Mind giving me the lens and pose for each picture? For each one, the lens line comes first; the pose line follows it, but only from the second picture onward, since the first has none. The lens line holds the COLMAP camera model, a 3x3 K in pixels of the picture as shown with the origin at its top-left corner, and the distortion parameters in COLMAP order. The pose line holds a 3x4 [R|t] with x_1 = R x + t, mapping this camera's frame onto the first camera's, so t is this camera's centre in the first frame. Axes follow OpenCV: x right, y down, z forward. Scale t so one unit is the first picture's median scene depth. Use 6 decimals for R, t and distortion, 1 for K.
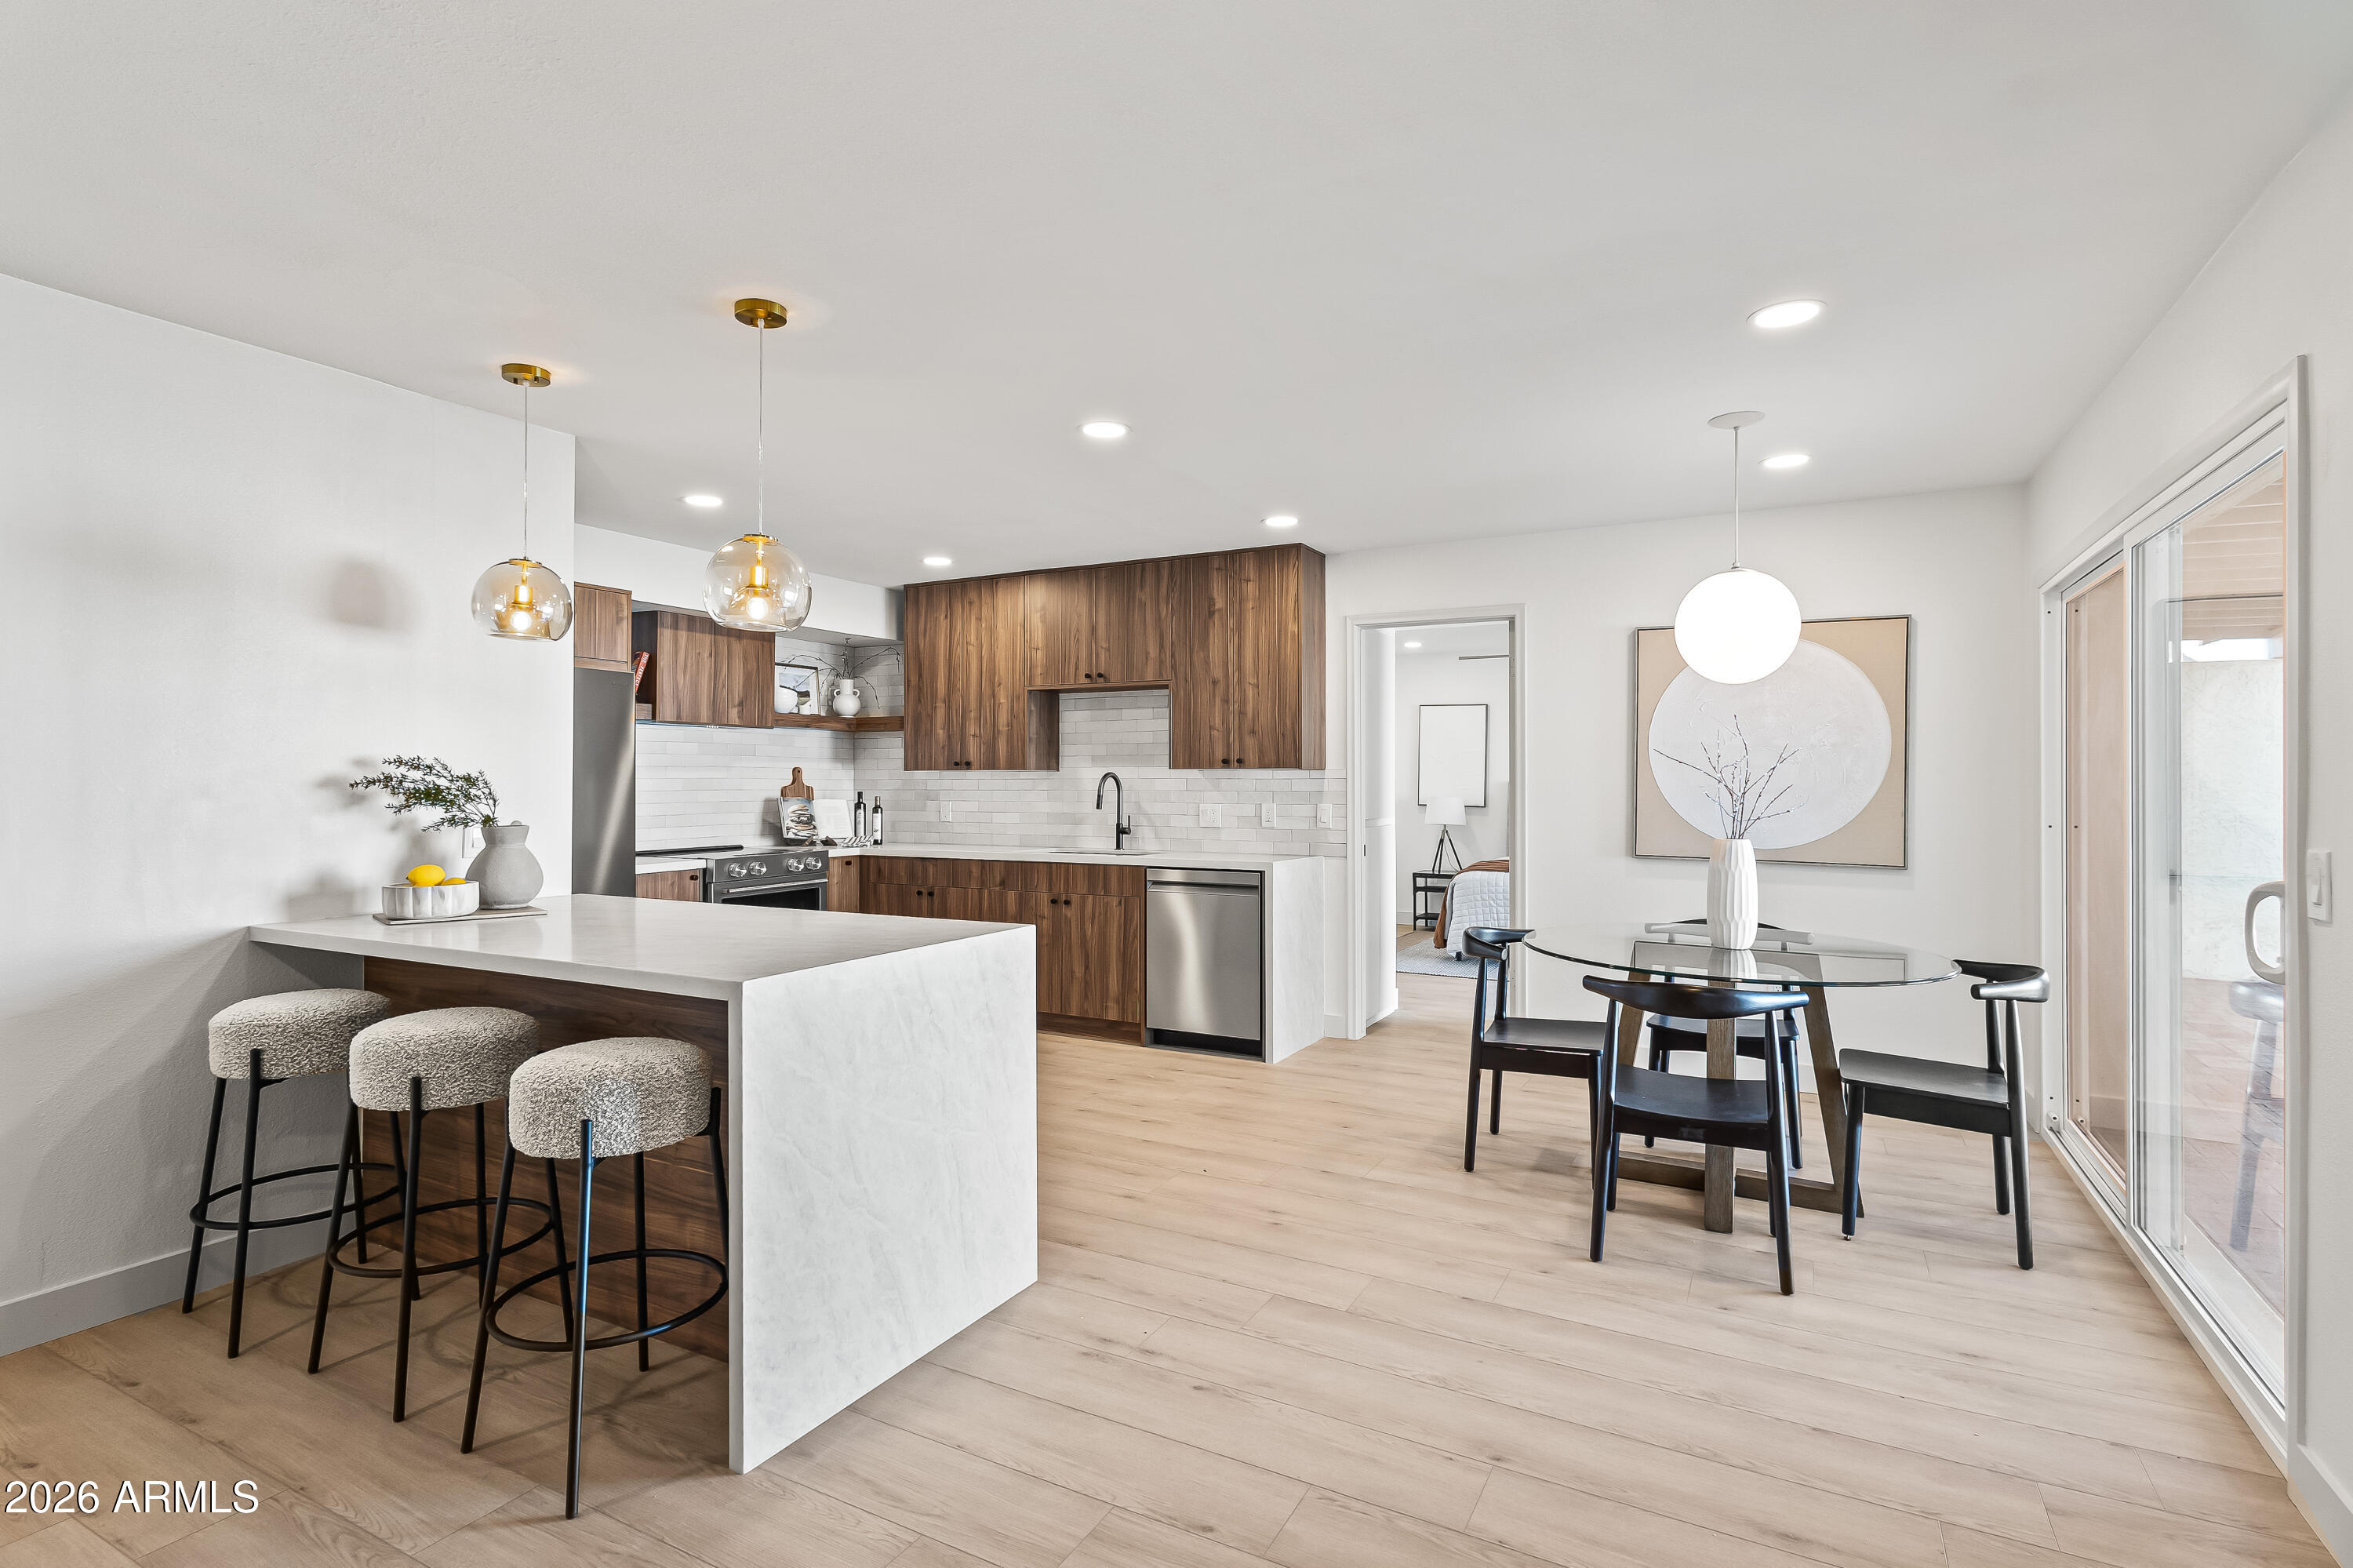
lens RADIAL K [[1146.9, 0, 1188.2], [0, 1146.9, 777.8], [0, 0, 1]] dist [0.003995, 0.000804]
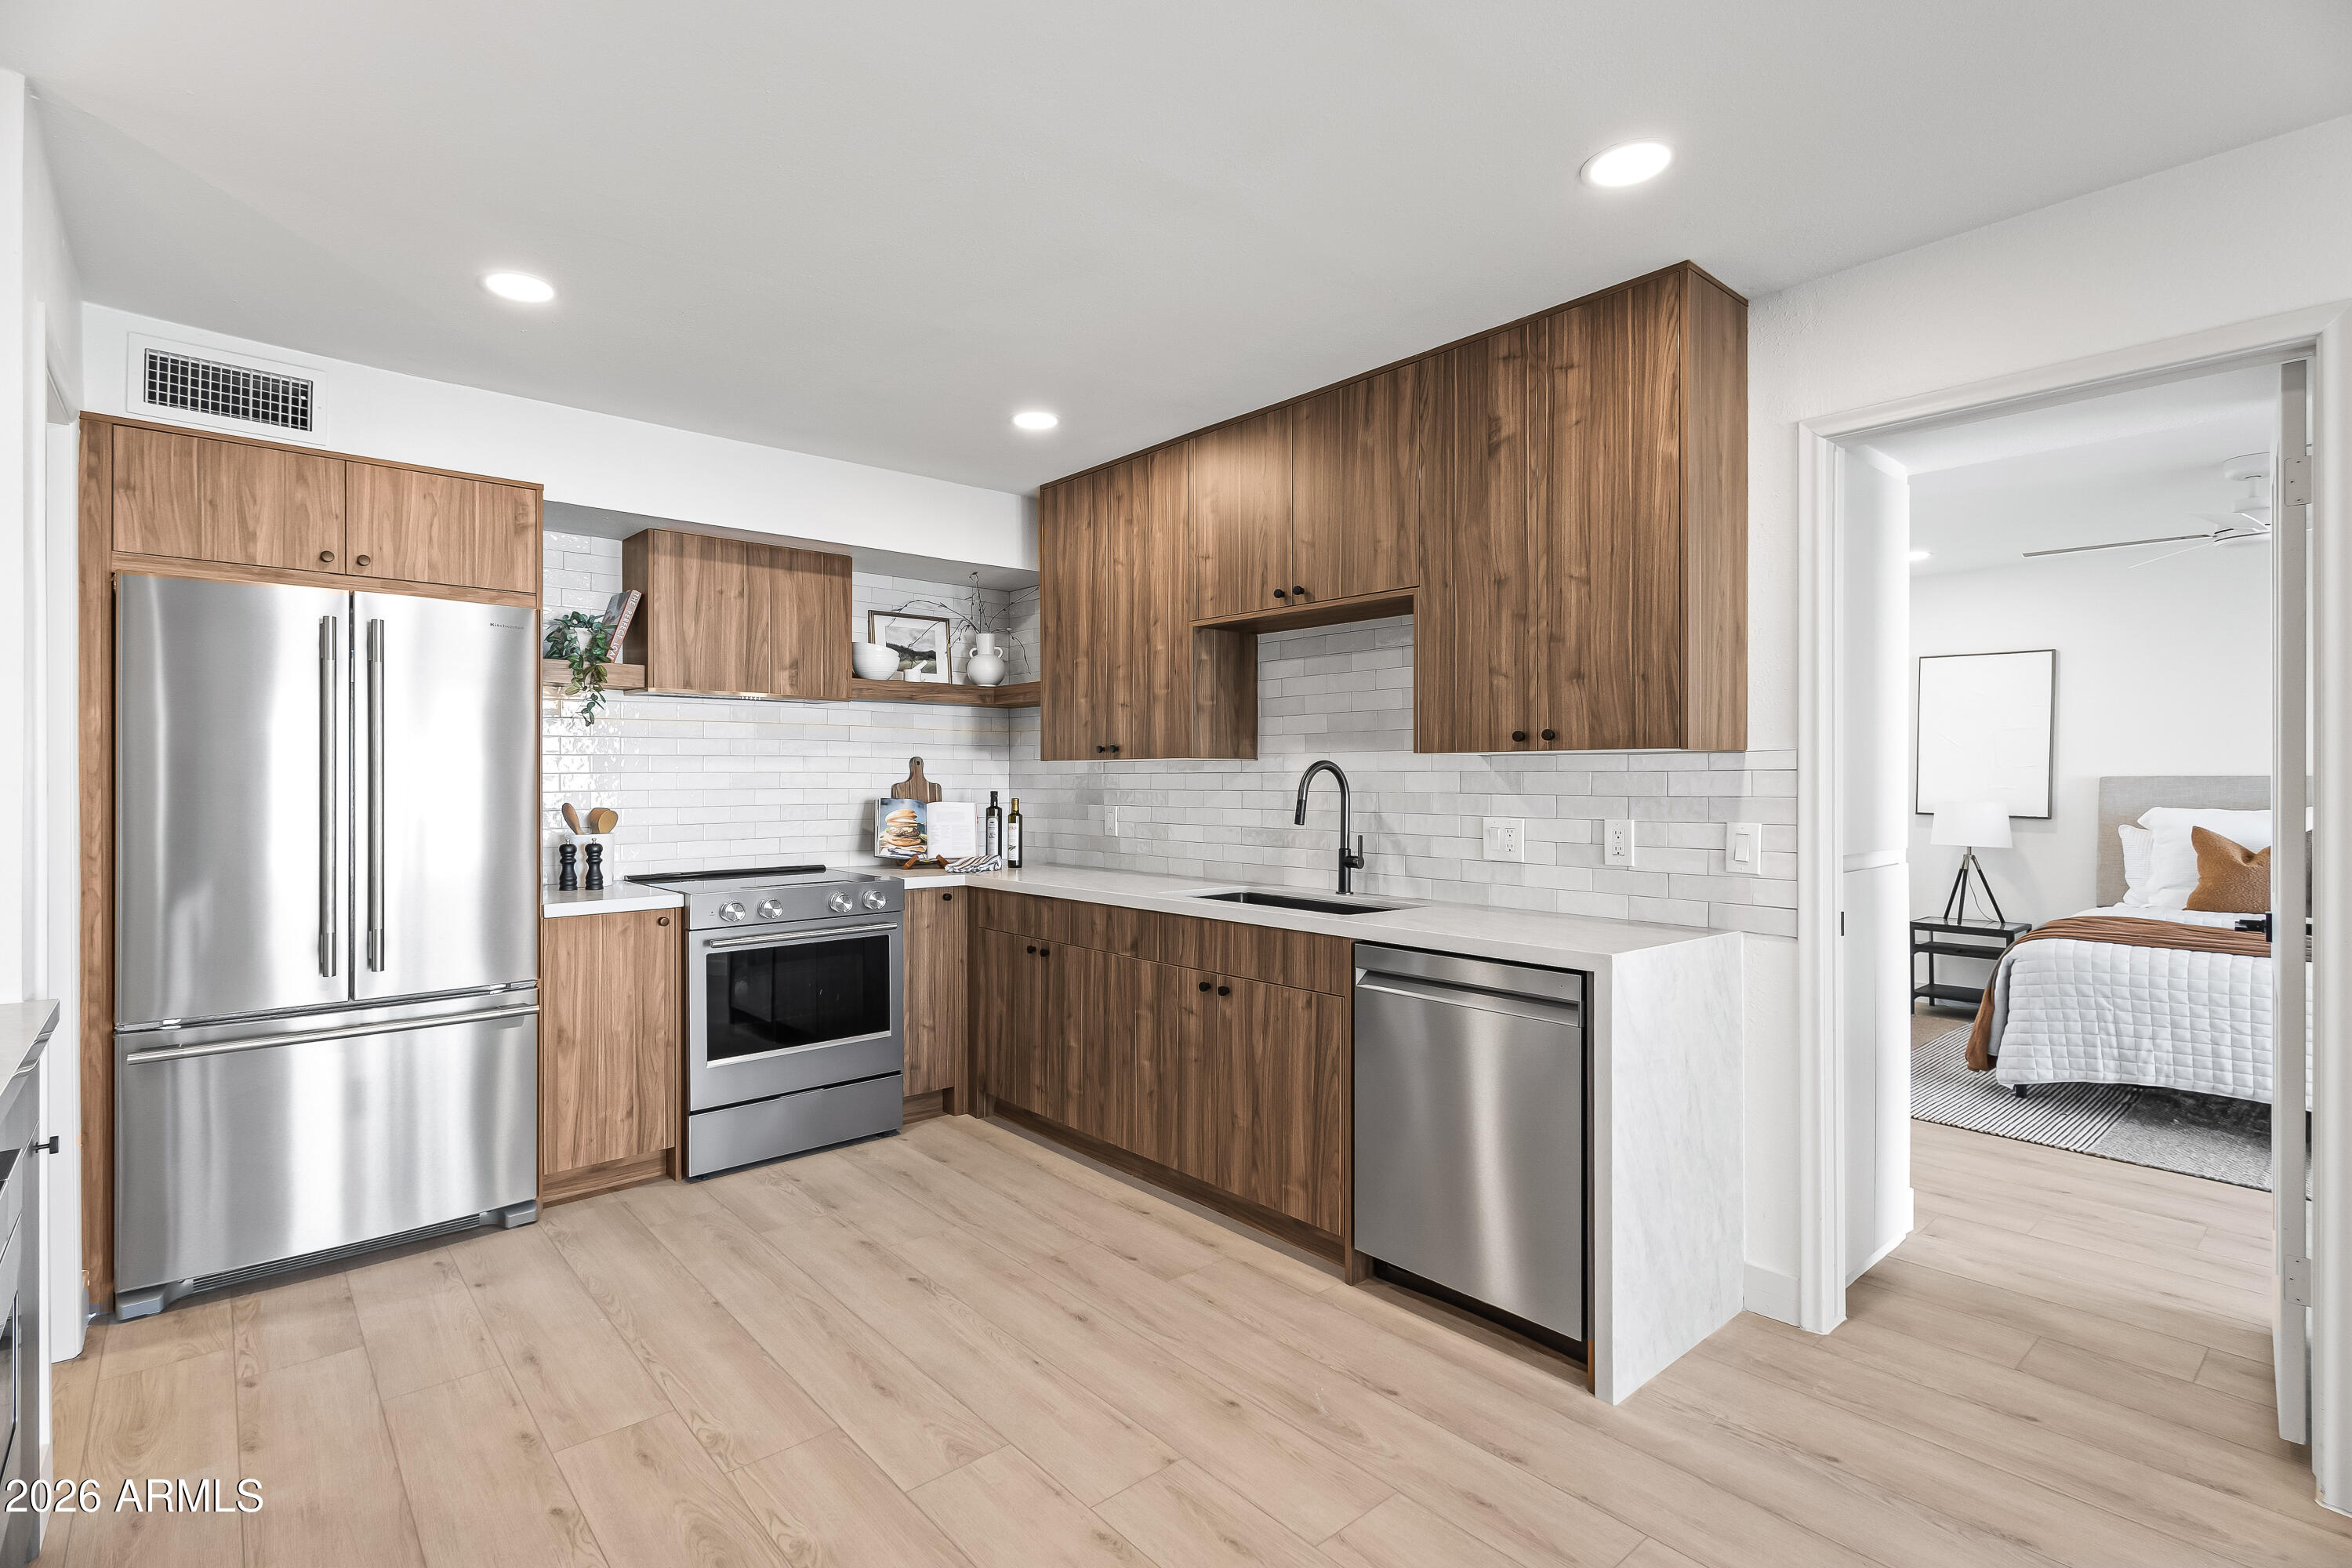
lens RADIAL K [[1119.4, 0, 1128.4], [0, 1119.4, 781.0], [0, 0, 1]] dist [0.003613, 0.000518]
pose [[0.925073, 0.001401, -0.379787, 0.057808], [0.000861, 0.999983, 0.005787, 0.002160], [0.379789, -0.005681, 0.925056, 0.461667]]
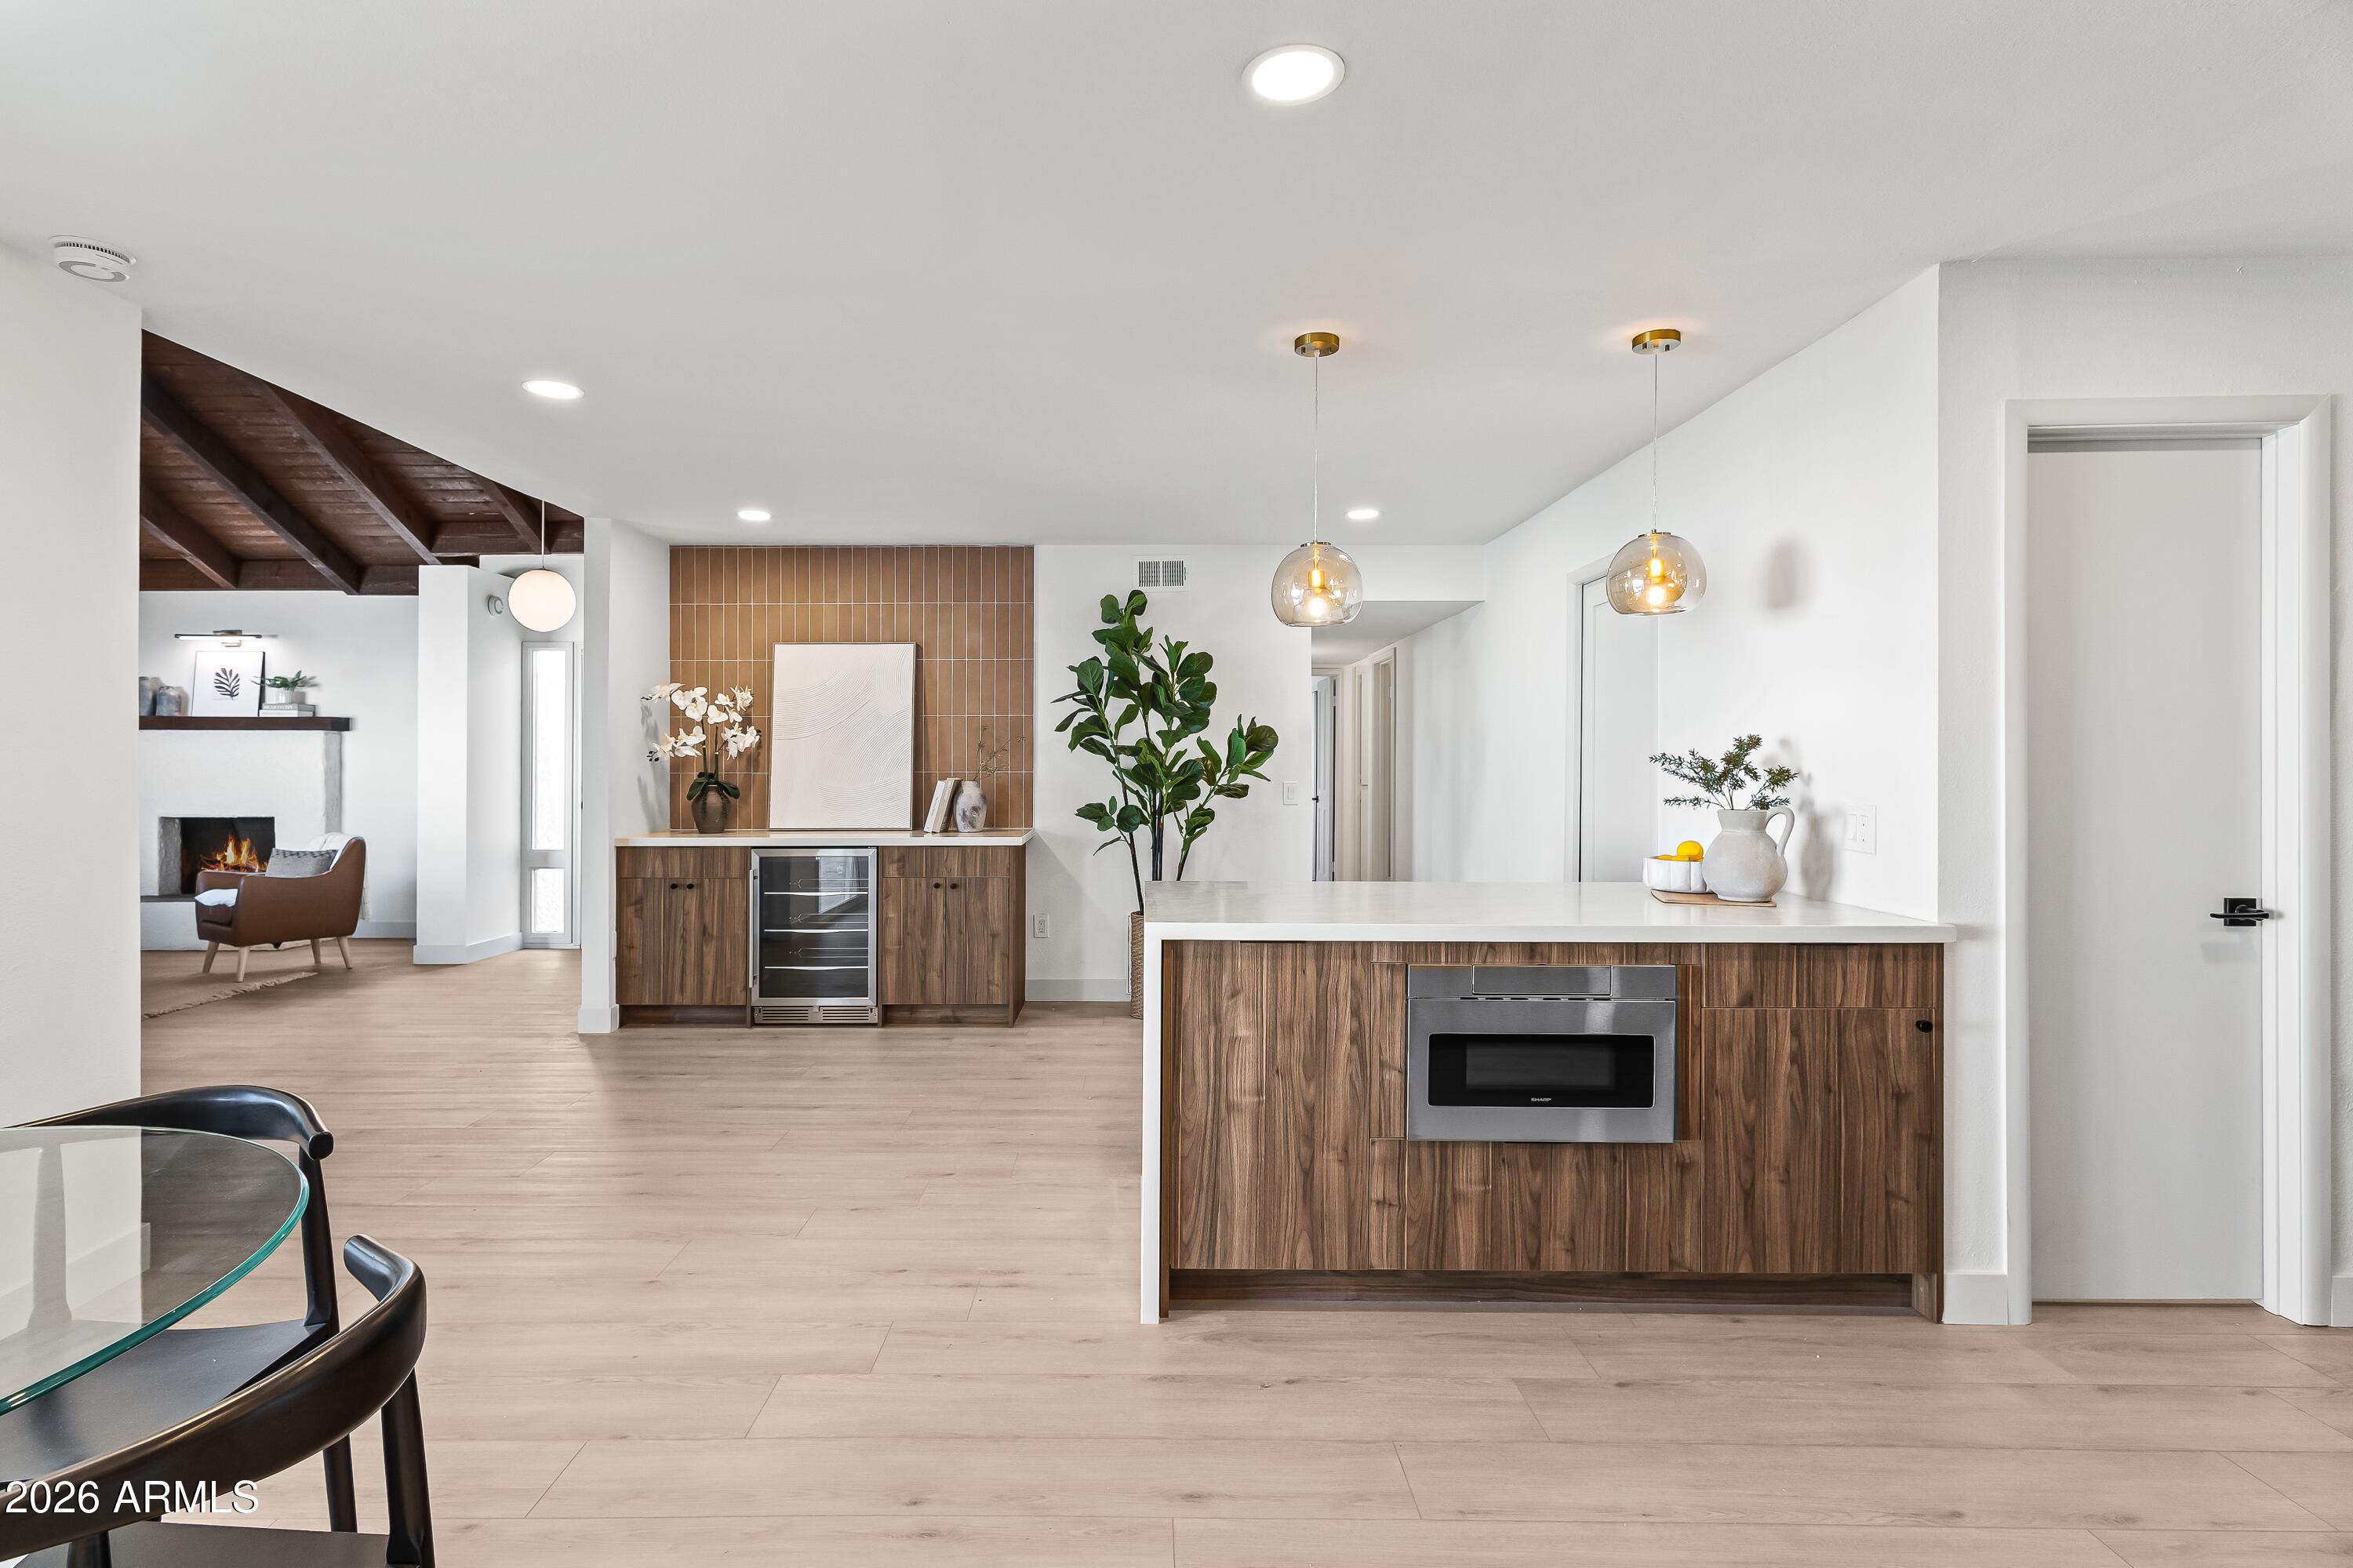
lens RADIAL K [[1178.2, 0, 1138.6], [0, 1178.2, 755.7], [0, 0, 1]] dist [0.000148, 0.000600]
pose [[-0.892714, -0.002915, -0.450615, 0.139582], [0.001343, 0.999957, -0.009129, 0.003882], [0.450622, -0.008755, -0.892672, 0.899332]]
